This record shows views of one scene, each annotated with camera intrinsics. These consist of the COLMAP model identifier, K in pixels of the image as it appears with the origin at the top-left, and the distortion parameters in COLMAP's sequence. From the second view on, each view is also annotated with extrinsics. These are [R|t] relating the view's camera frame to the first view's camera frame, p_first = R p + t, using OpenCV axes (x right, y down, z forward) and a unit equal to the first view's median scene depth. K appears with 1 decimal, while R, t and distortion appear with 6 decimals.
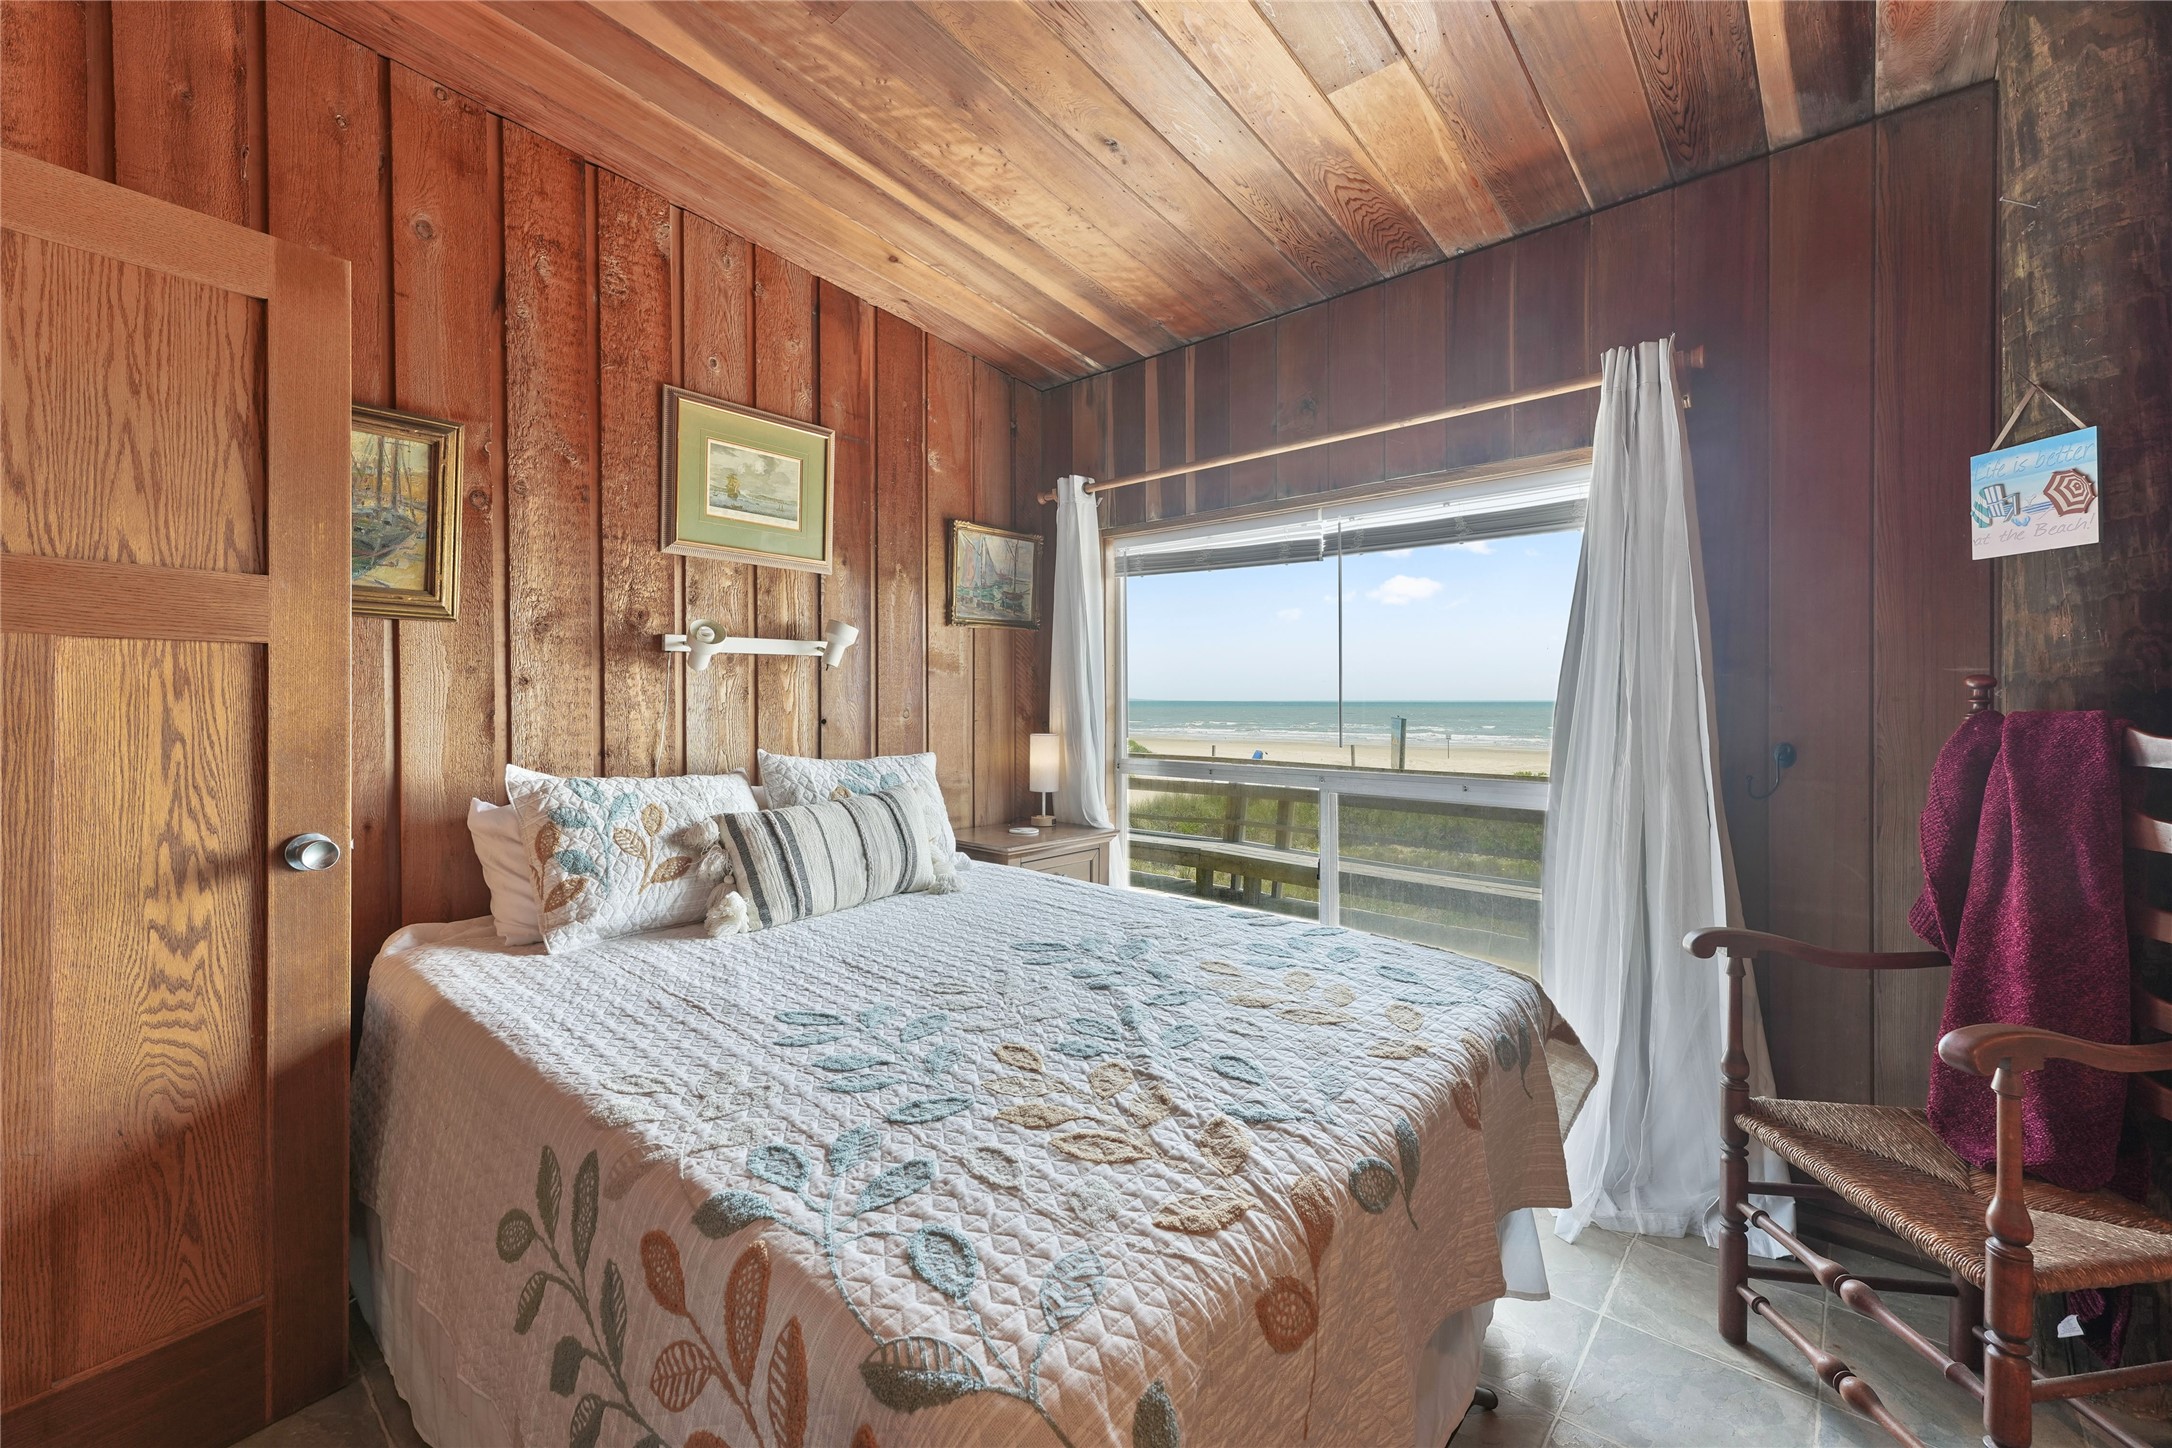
lens RADIAL K [[879.6, 0, 1070.5], [0, 879.6, 709.5], [0, 0, 1]] dist [0.011008, -0.002355]
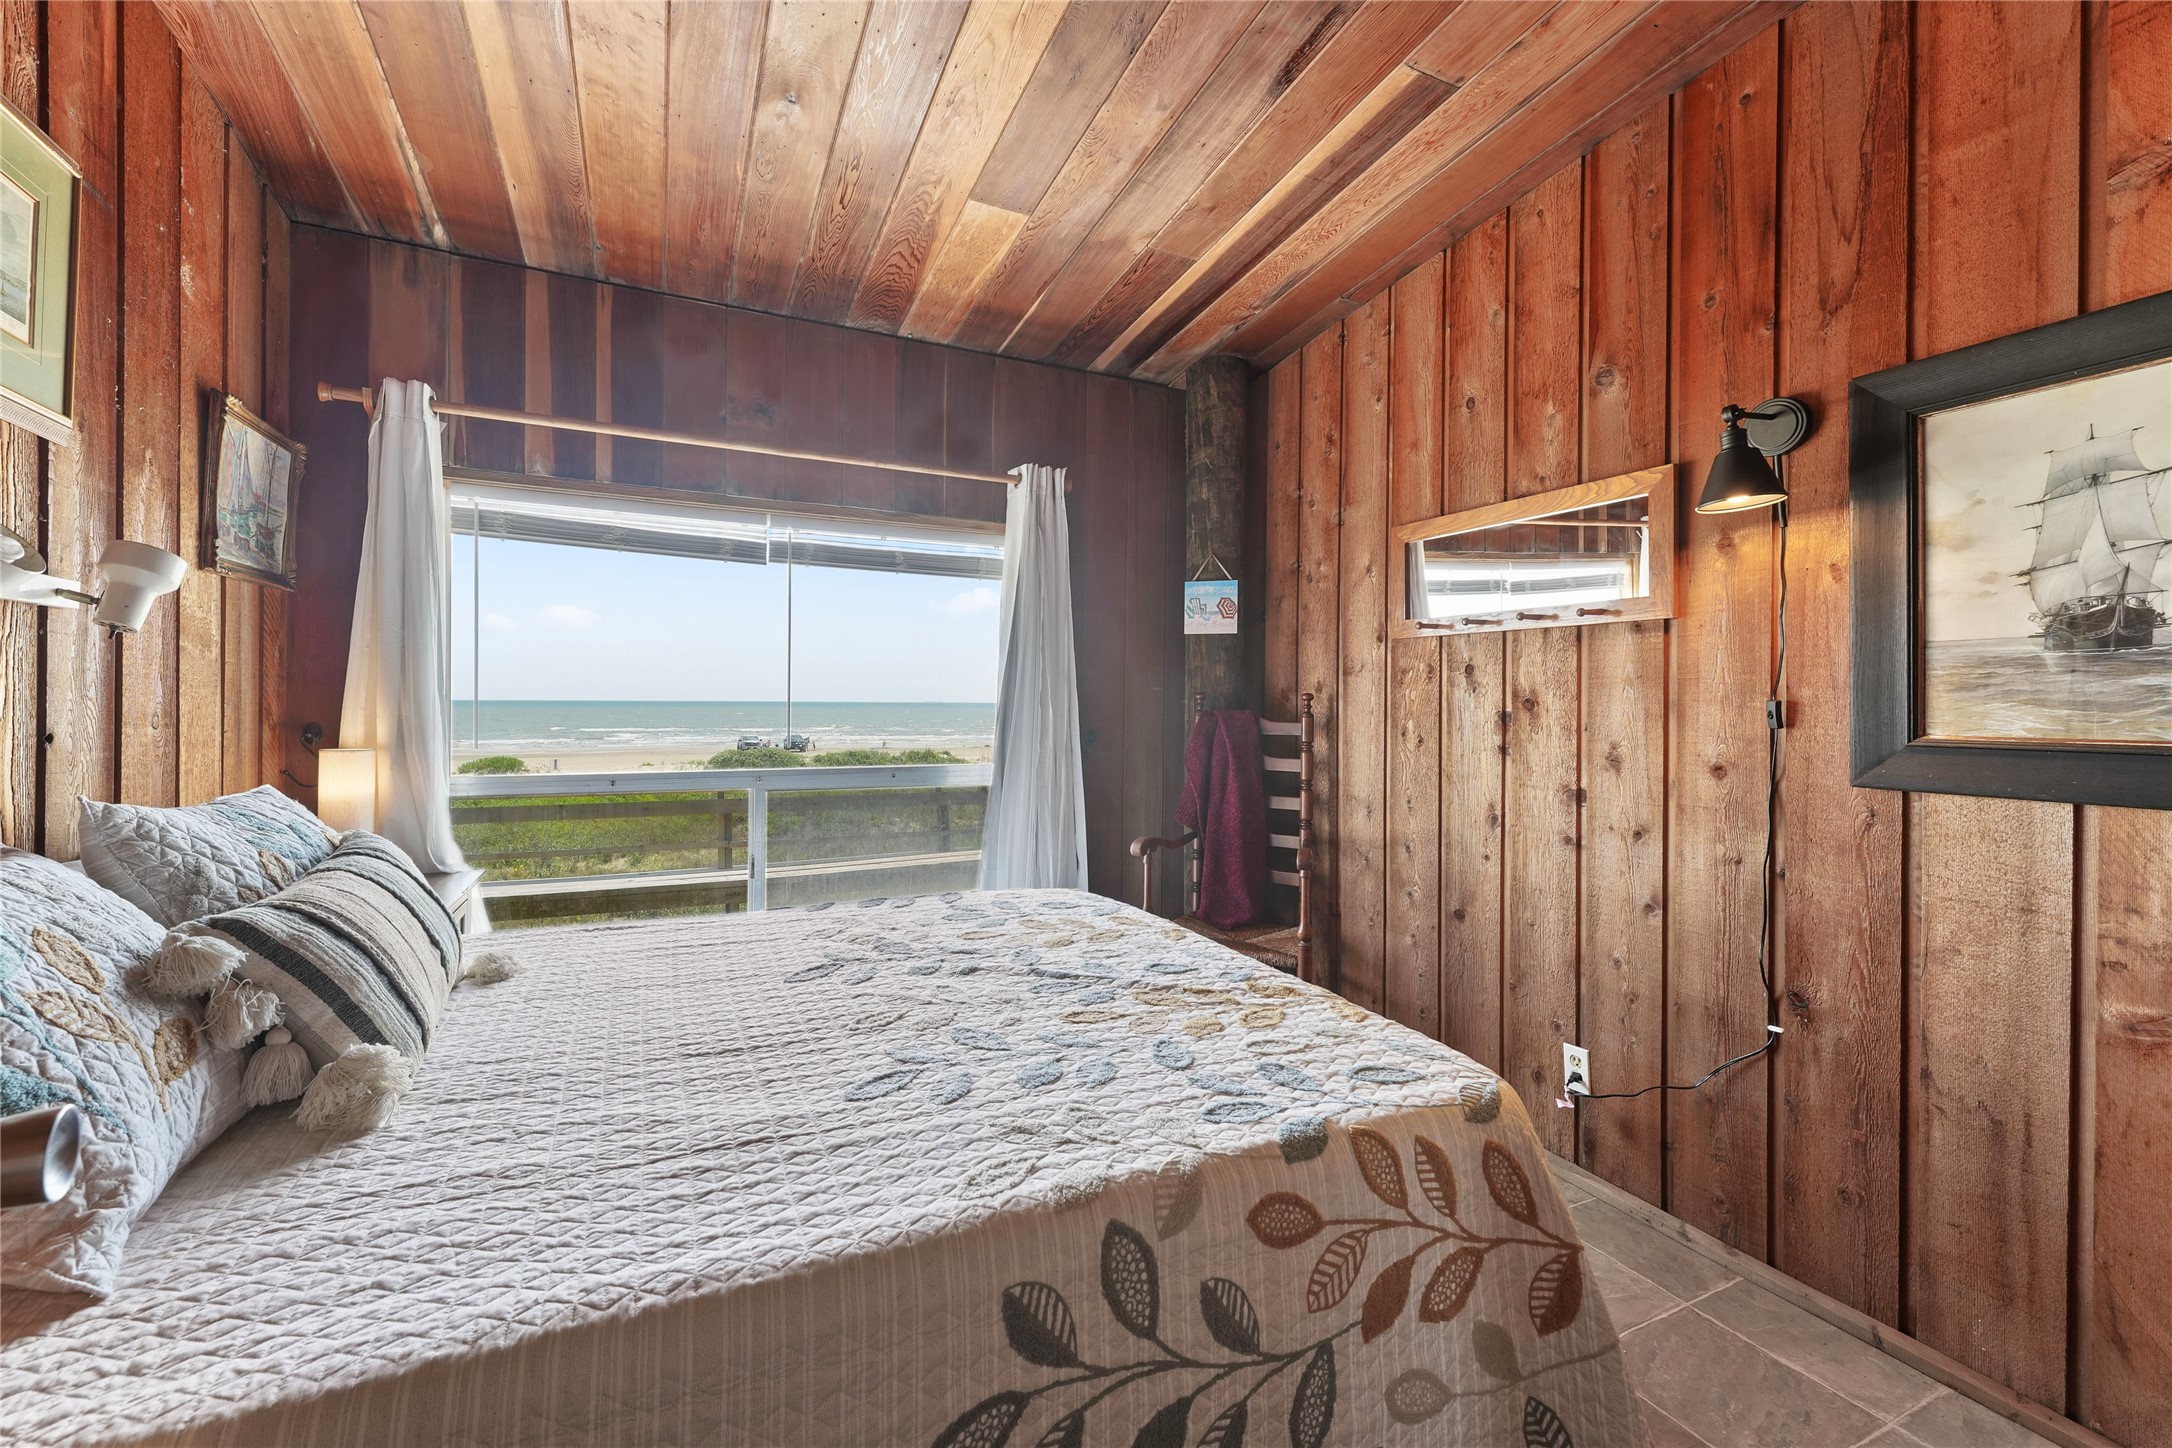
lens RADIAL K [[879.6, 0, 1075.7], [0, 879.6, 719.7], [0, 0, 1]] dist [0.011008, -0.002355]
pose [[0.392879, -0.011471, 0.919519, -0.950944], [0.002326, 0.999931, 0.011481, -0.001334], [-0.919587, -0.002372, 0.392879, 0.491308]]
